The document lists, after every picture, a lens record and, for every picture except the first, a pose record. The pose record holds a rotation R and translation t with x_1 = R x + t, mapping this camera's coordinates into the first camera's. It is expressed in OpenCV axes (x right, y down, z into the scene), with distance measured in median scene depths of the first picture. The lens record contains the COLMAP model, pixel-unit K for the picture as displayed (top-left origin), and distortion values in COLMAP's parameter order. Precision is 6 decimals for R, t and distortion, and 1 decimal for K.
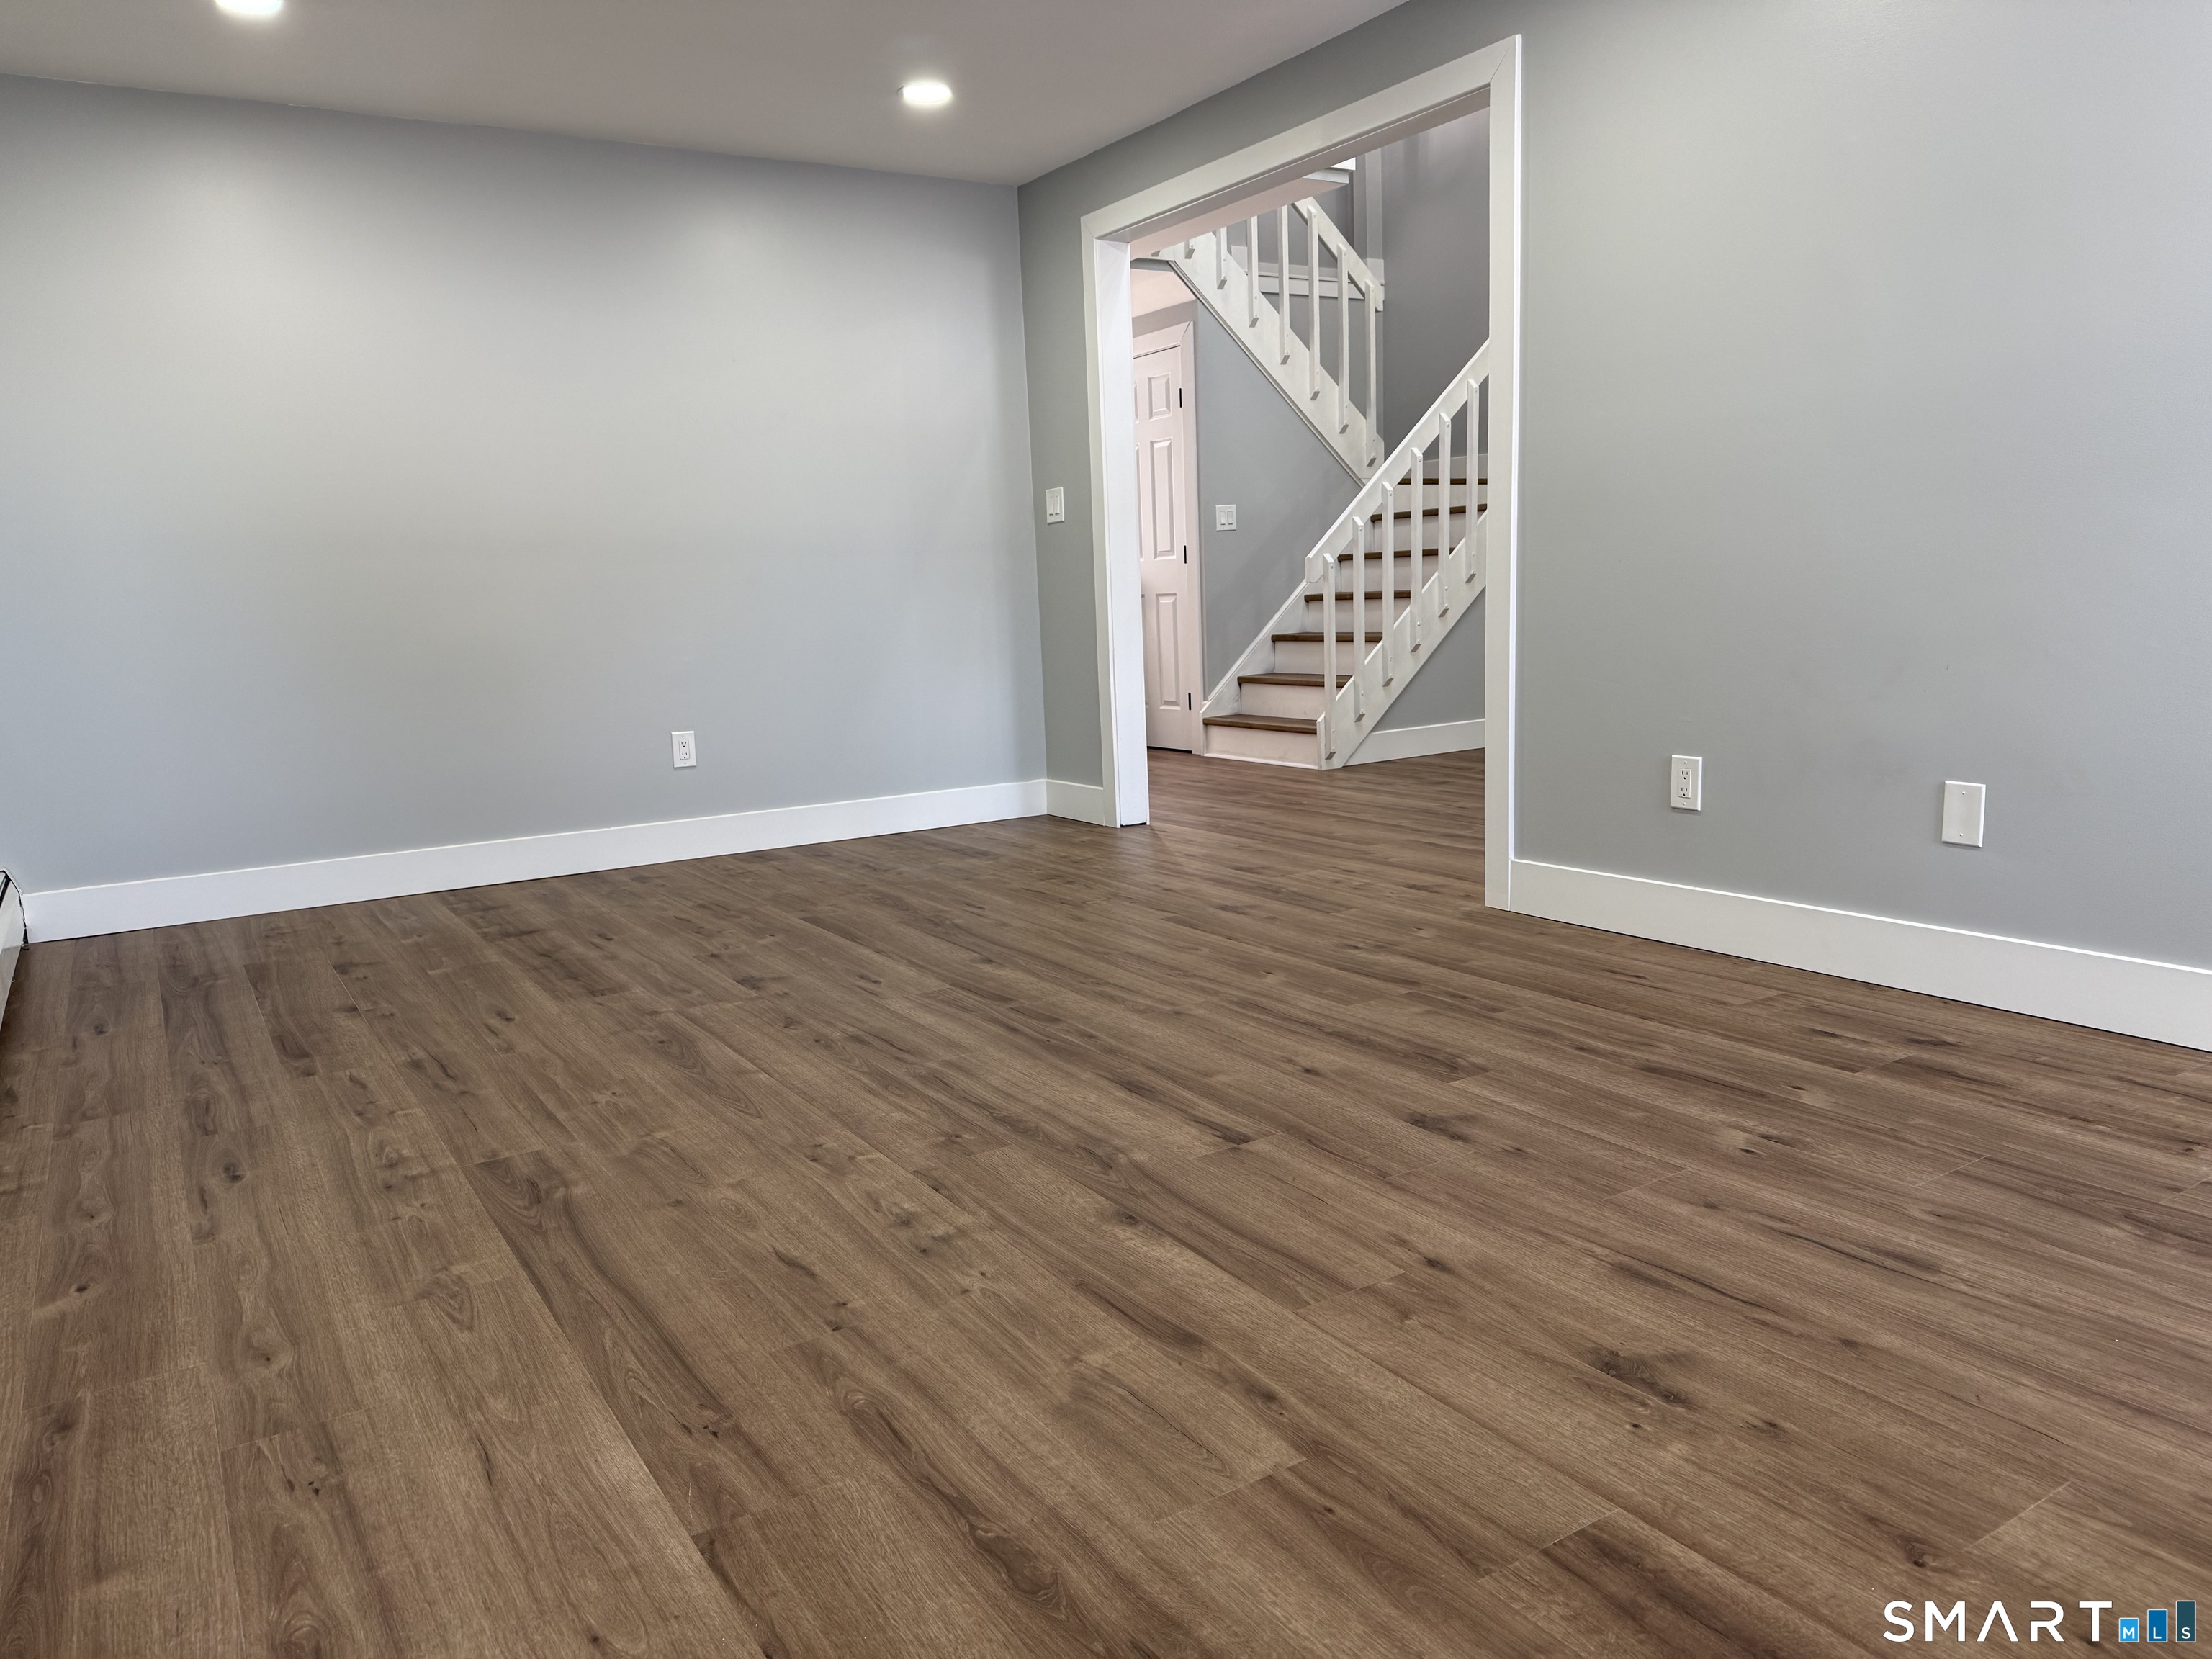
lens RADIAL K [[1551.6, 0, 1106.4], [0, 1551.6, 862.7], [0, 0, 1]] dist [0.152581, -0.238292]
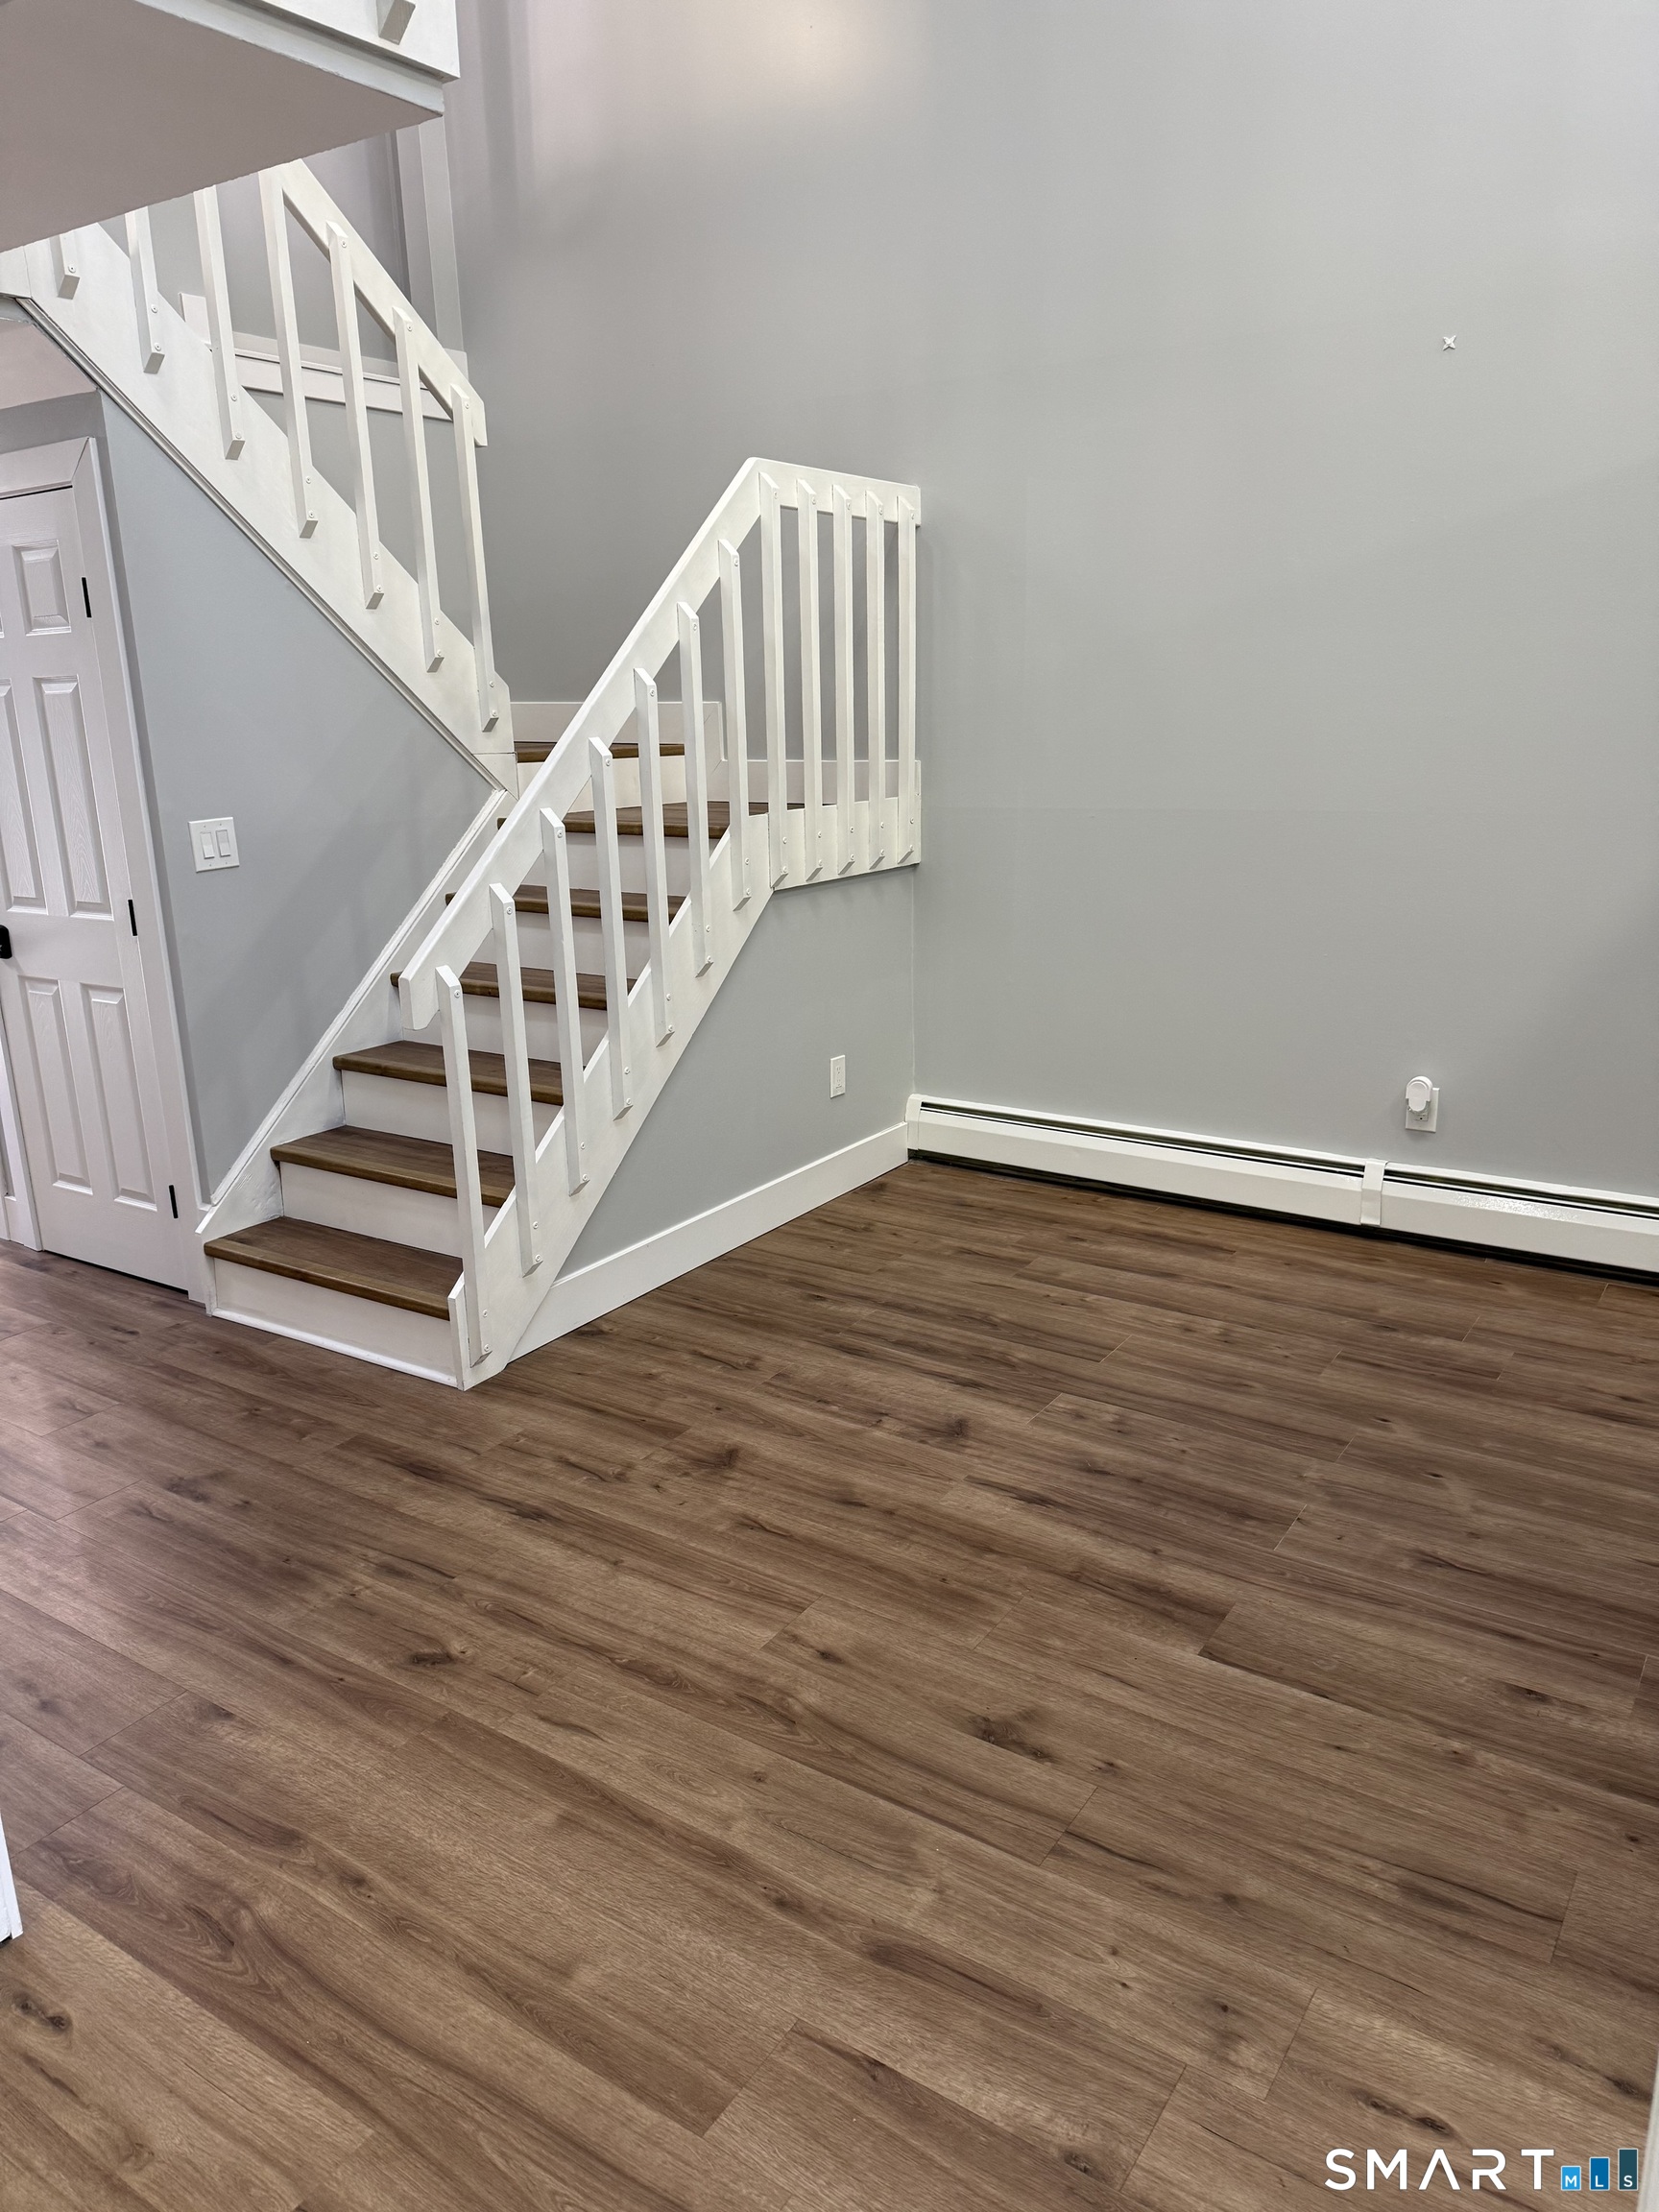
lens RADIAL K [[1564.1, 0, 831.0], [0, 1564.1, 1118.5], [0, 0, 1]] dist [0.004106, -0.000202]
pose [[0.916700, -0.089737, 0.389370, 0.053991], [0.061352, 0.994511, 0.084760, -0.161965], [-0.394839, -0.053811, 0.917173, 0.457501]]
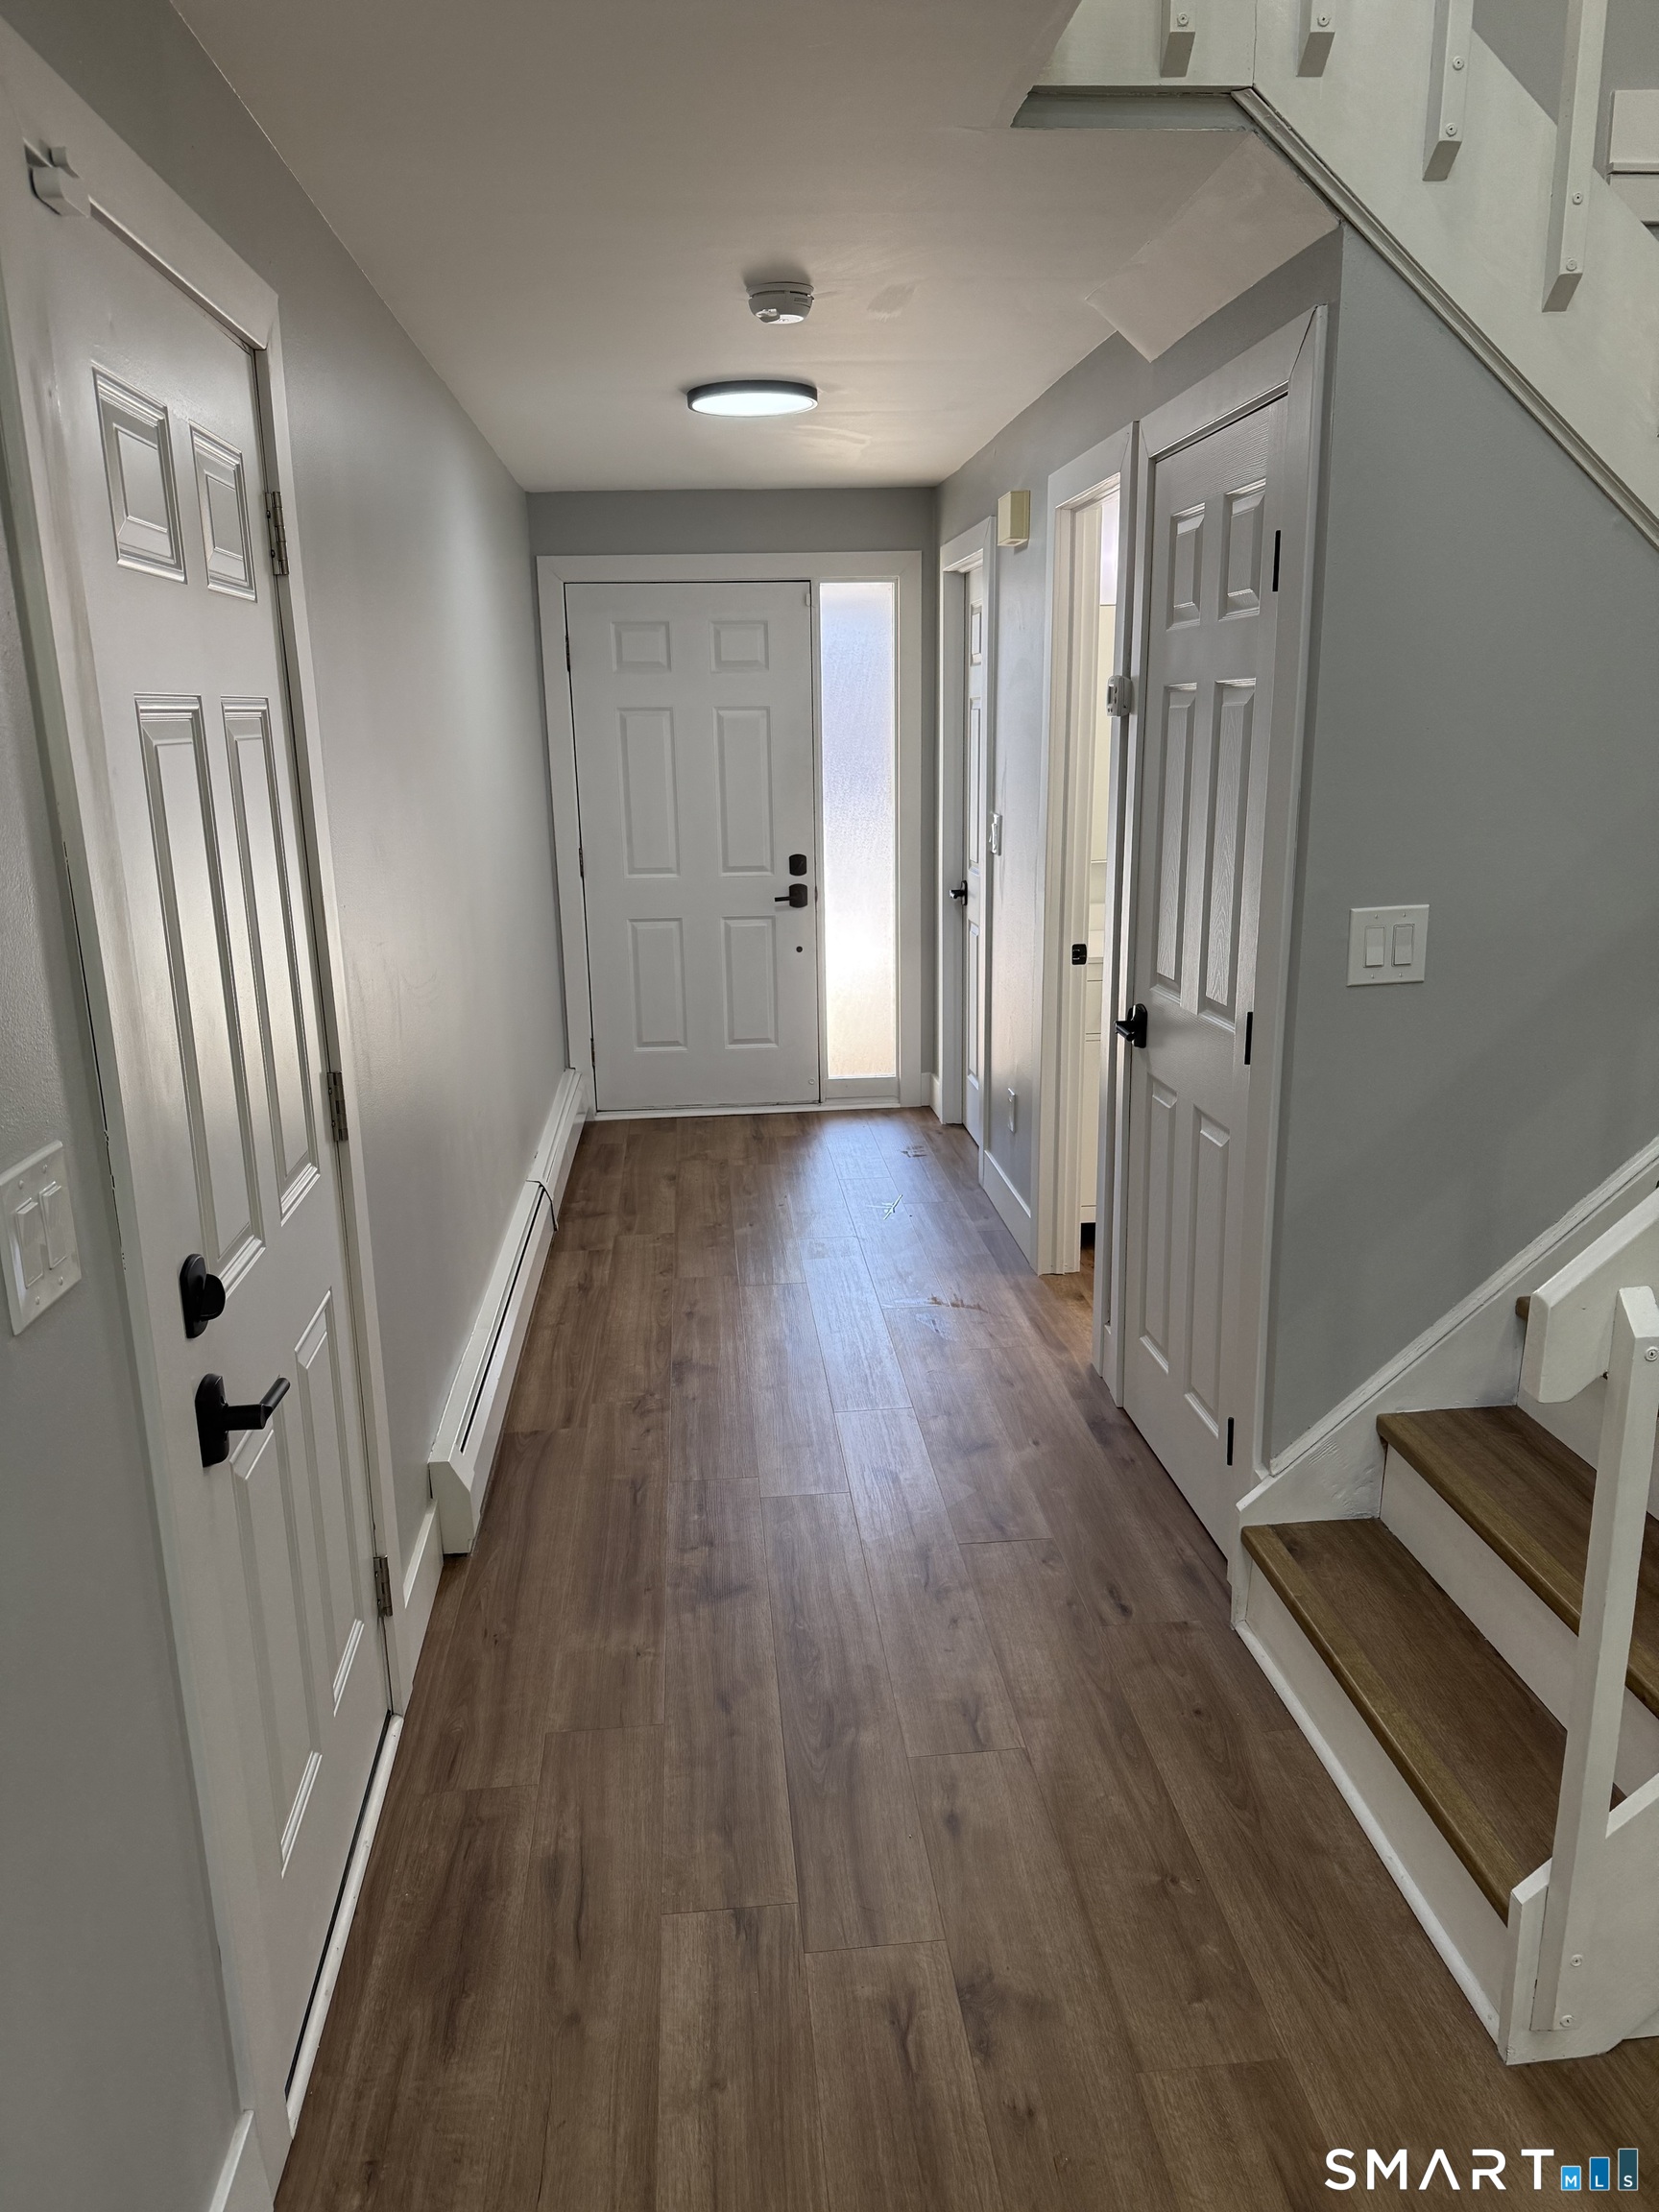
lens RADIAL K [[1564.1, 0, 831.0], [0, 1564.1, 1118.5], [0, 0, 1]] dist [0.004106, -0.000202]
pose [[0.890502, 0.137162, -0.433811, 0.116345], [-0.094970, 0.988510, 0.117598, -0.209627], [0.444956, -0.063522, 0.893297, 0.658822]]
